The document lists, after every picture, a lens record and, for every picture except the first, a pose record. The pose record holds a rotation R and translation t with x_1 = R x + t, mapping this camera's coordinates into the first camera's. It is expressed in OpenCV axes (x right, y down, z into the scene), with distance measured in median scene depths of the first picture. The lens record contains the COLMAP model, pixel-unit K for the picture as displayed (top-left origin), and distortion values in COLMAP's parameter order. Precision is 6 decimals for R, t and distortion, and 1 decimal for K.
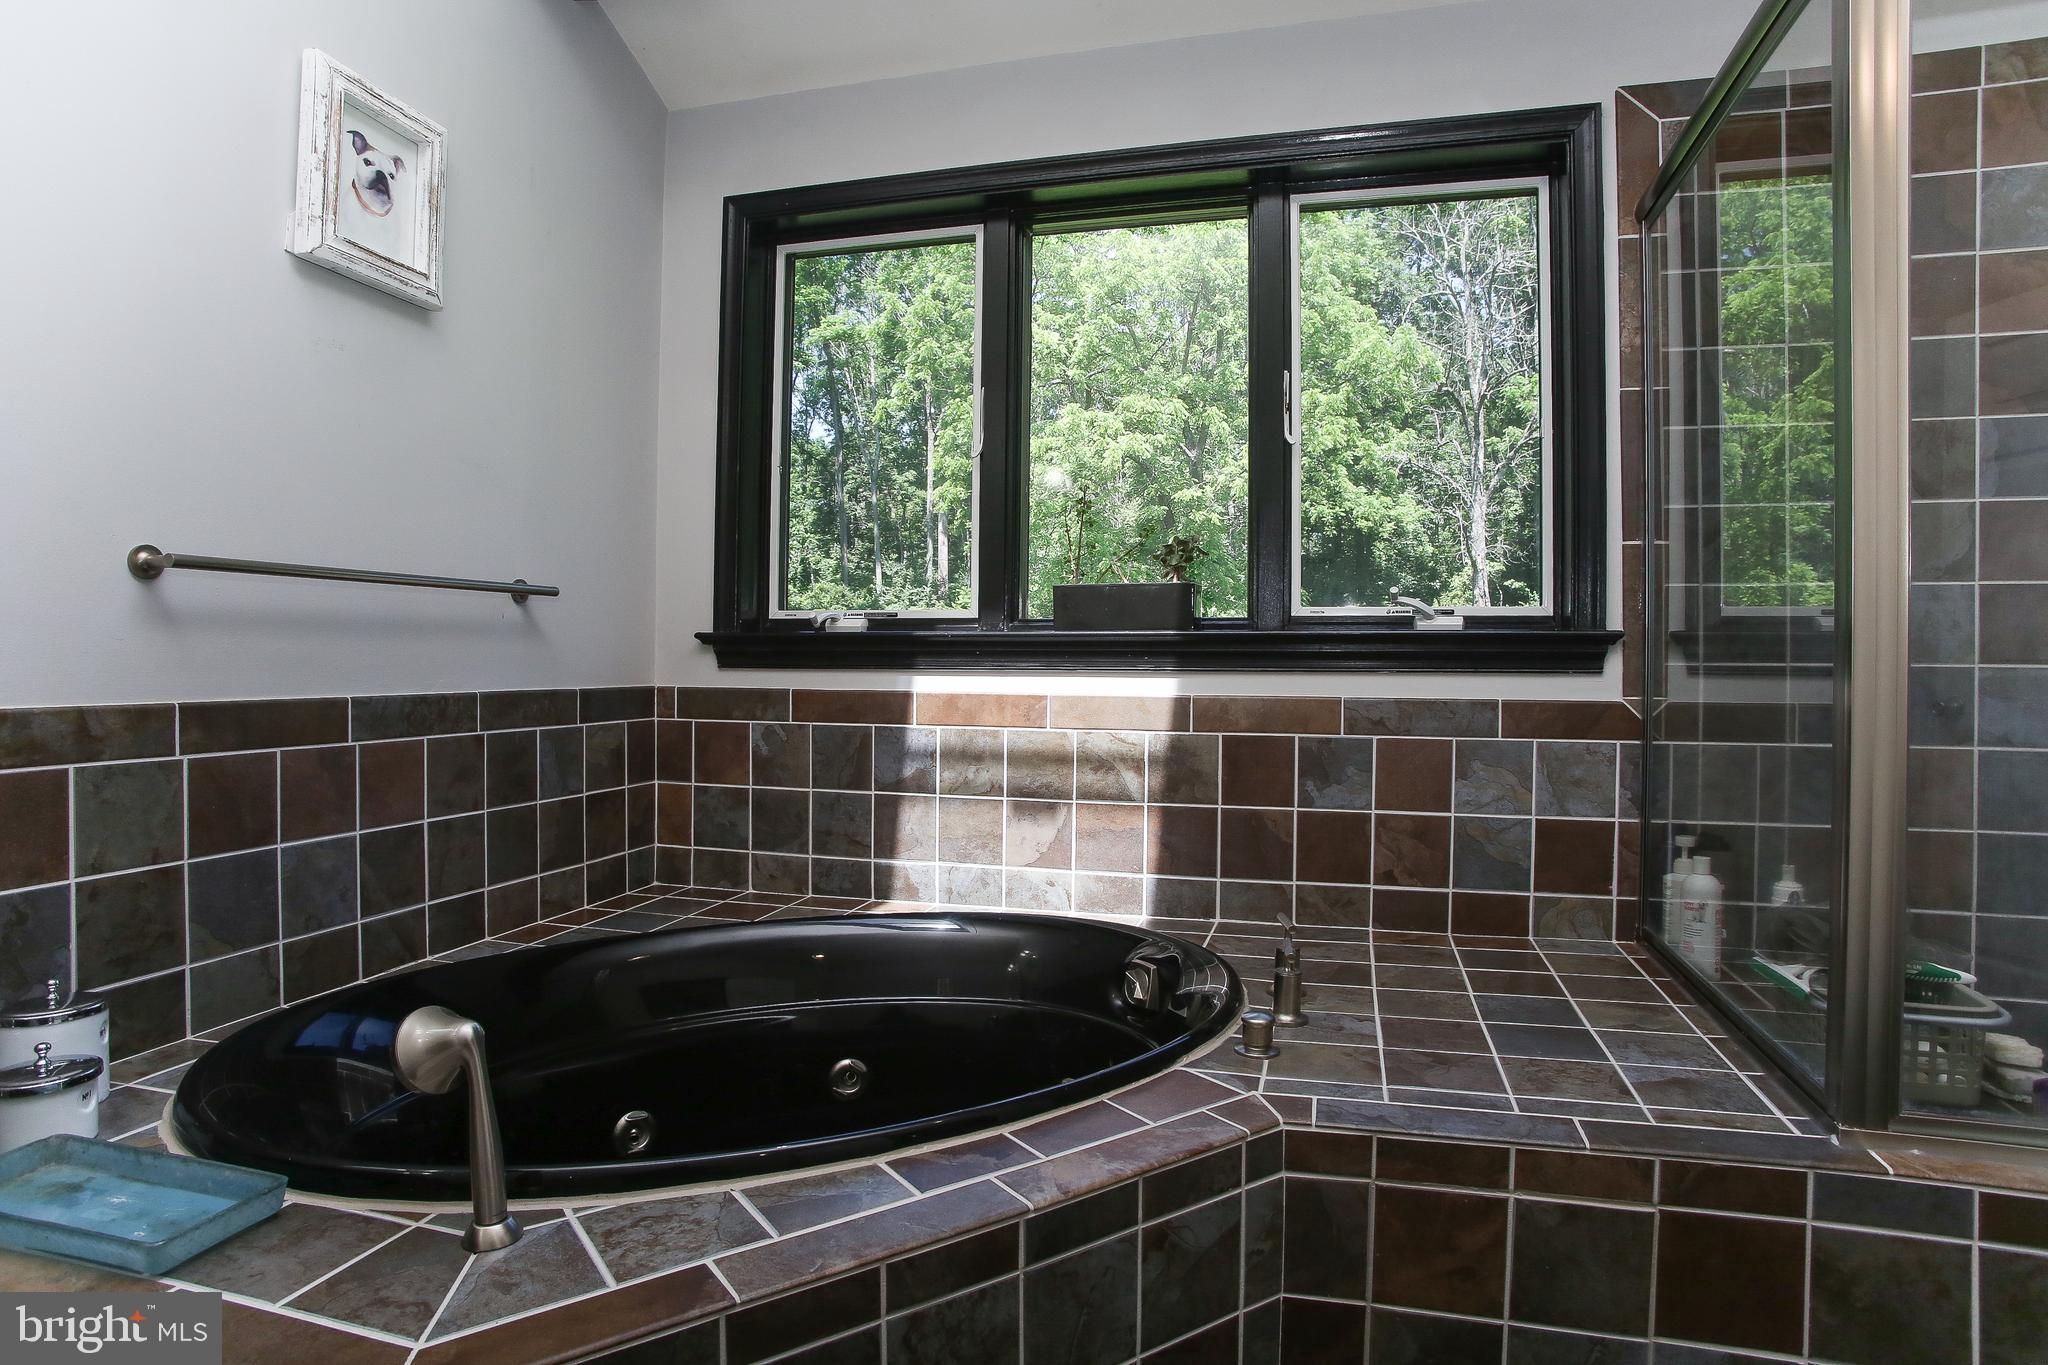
lens RADIAL K [[1131.9, 0, 973.5], [0, 1131.9, 670.7], [0, 0, 1]] dist [-0.109278, 0.051331]
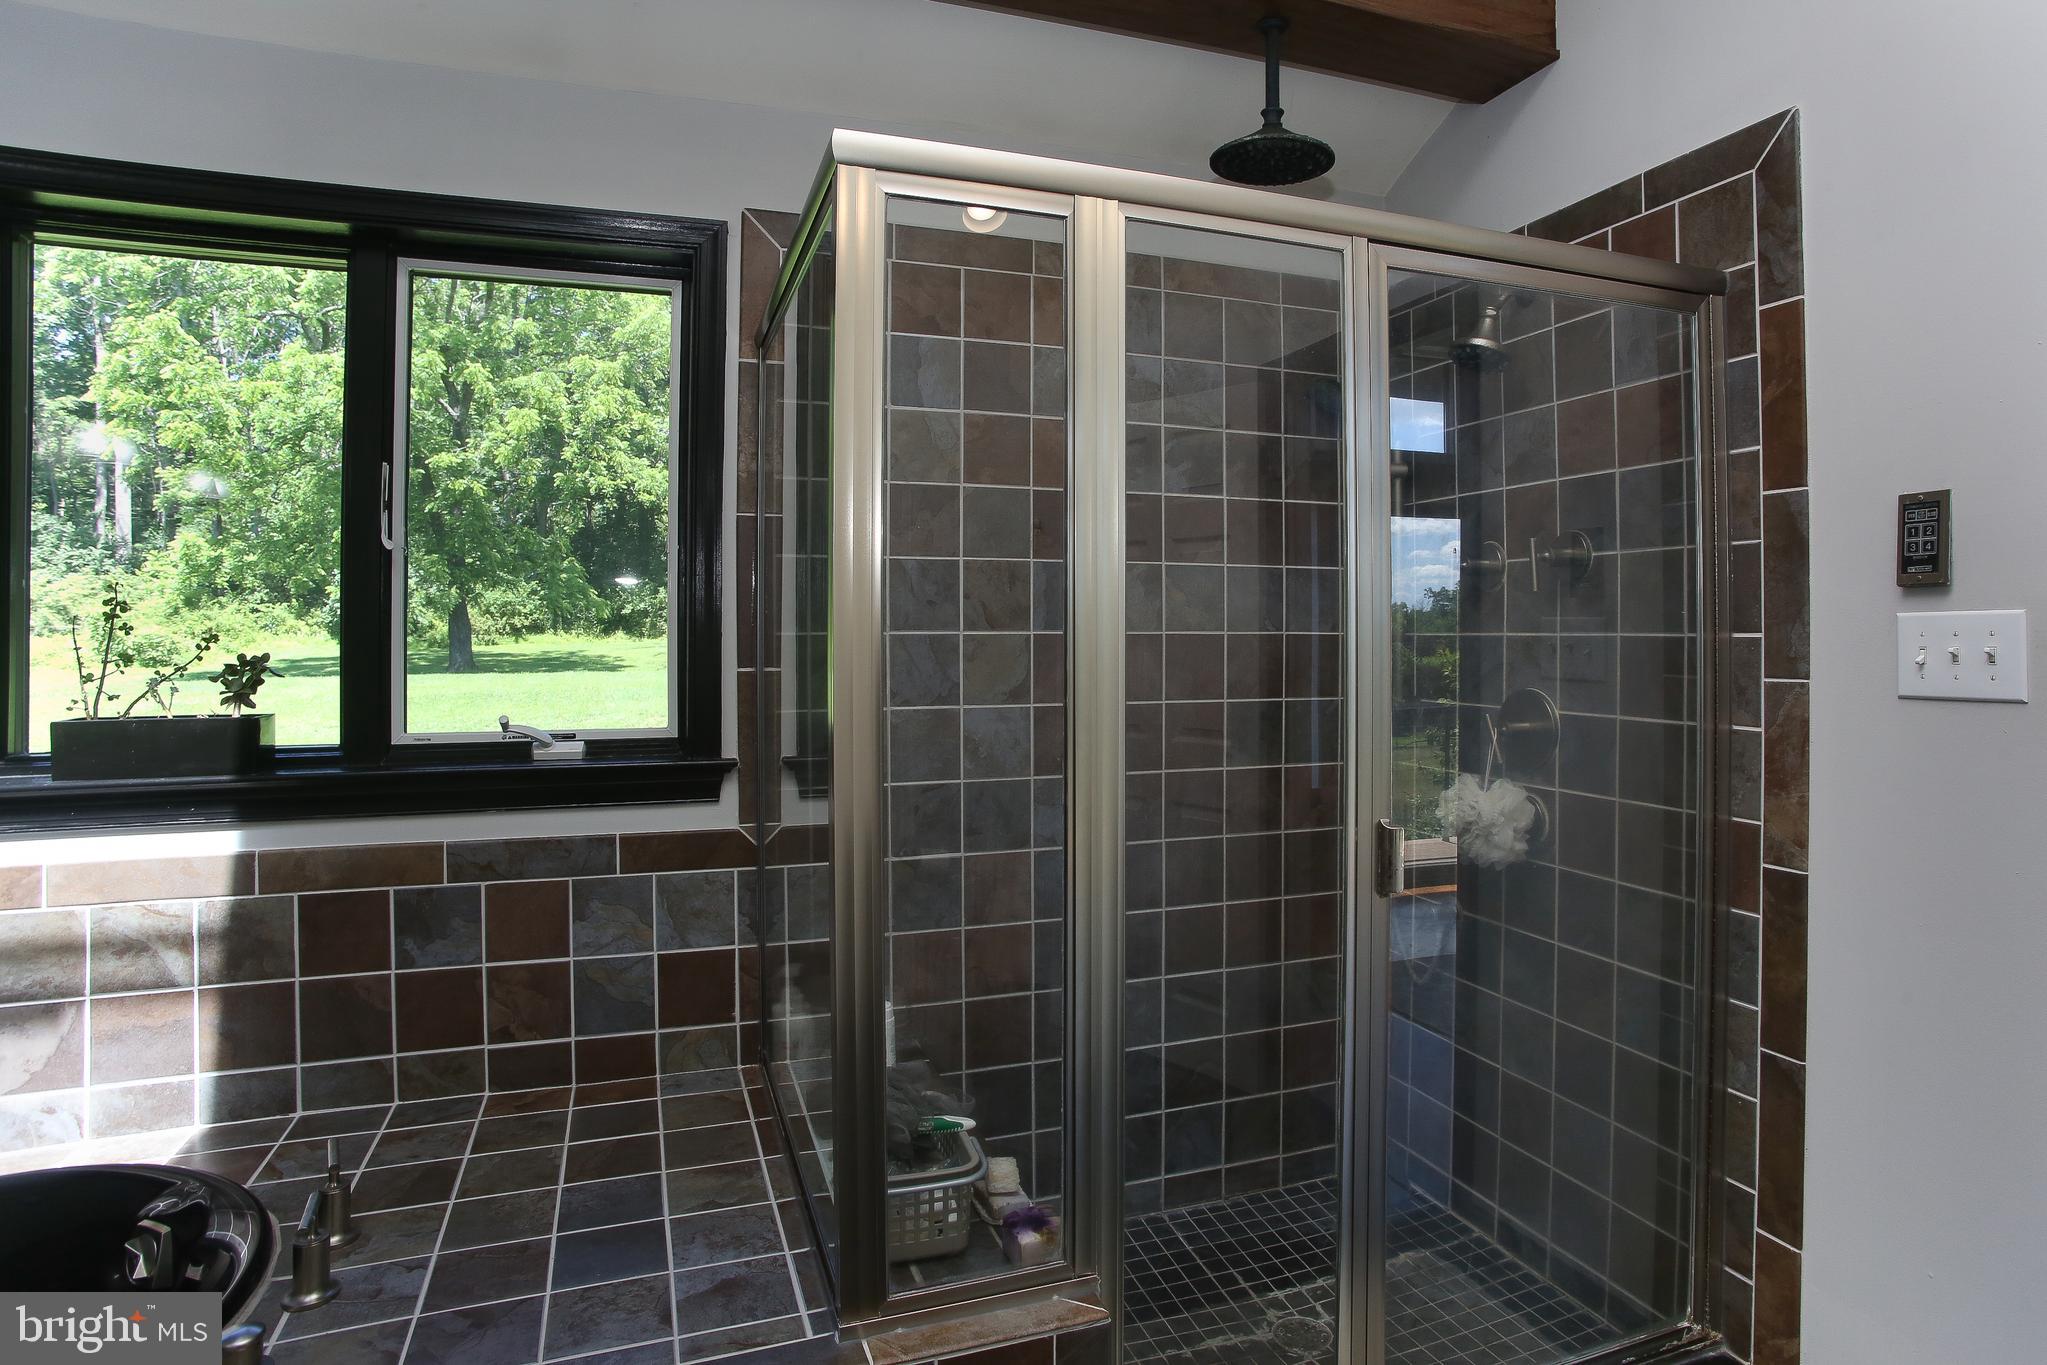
lens RADIAL K [[1183.3, 0, 1016.2], [0, 1183.3, 626.8], [0, 0, 1]] dist [-0.118358, 0.080521]
pose [[0.808844, -0.005933, 0.587993, 0.159104], [0.010058, 0.999942, -0.003746, -0.139142], [-0.587937, 0.008943, 0.808857, -0.011630]]
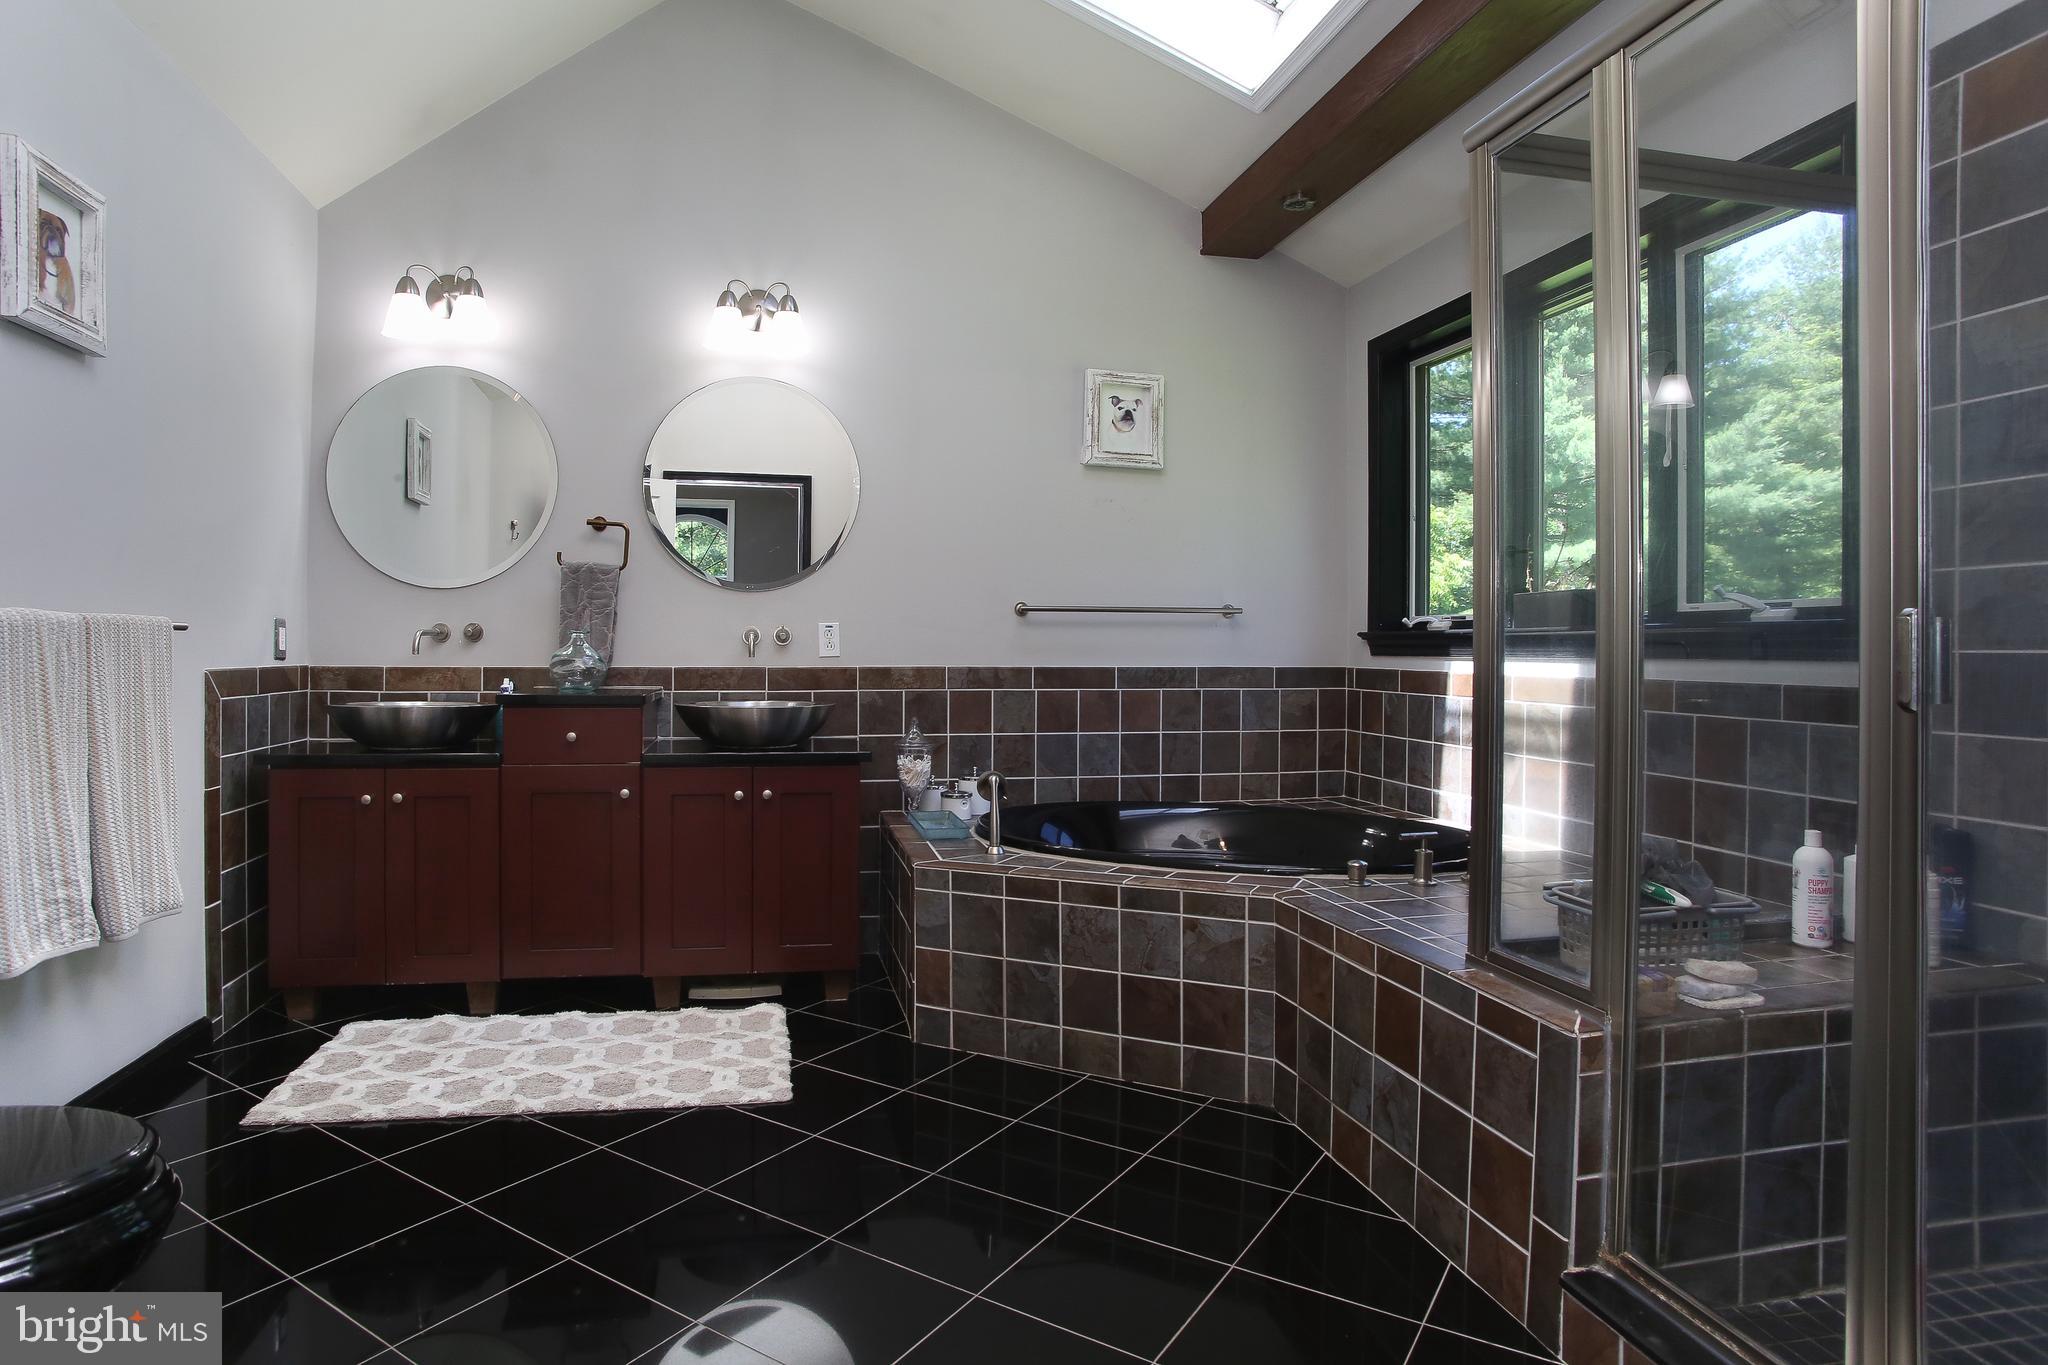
lens RADIAL K [[1131.9, 0, 973.5], [0, 1131.9, 670.7], [0, 0, 1]] dist [-0.109278, 0.051331]
pose [[0.452293, 0.013498, -0.891767, 1.020962], [-0.011643, 0.999890, 0.009230, 0.011862], [0.891794, 0.006209, 0.452400, -0.179542]]
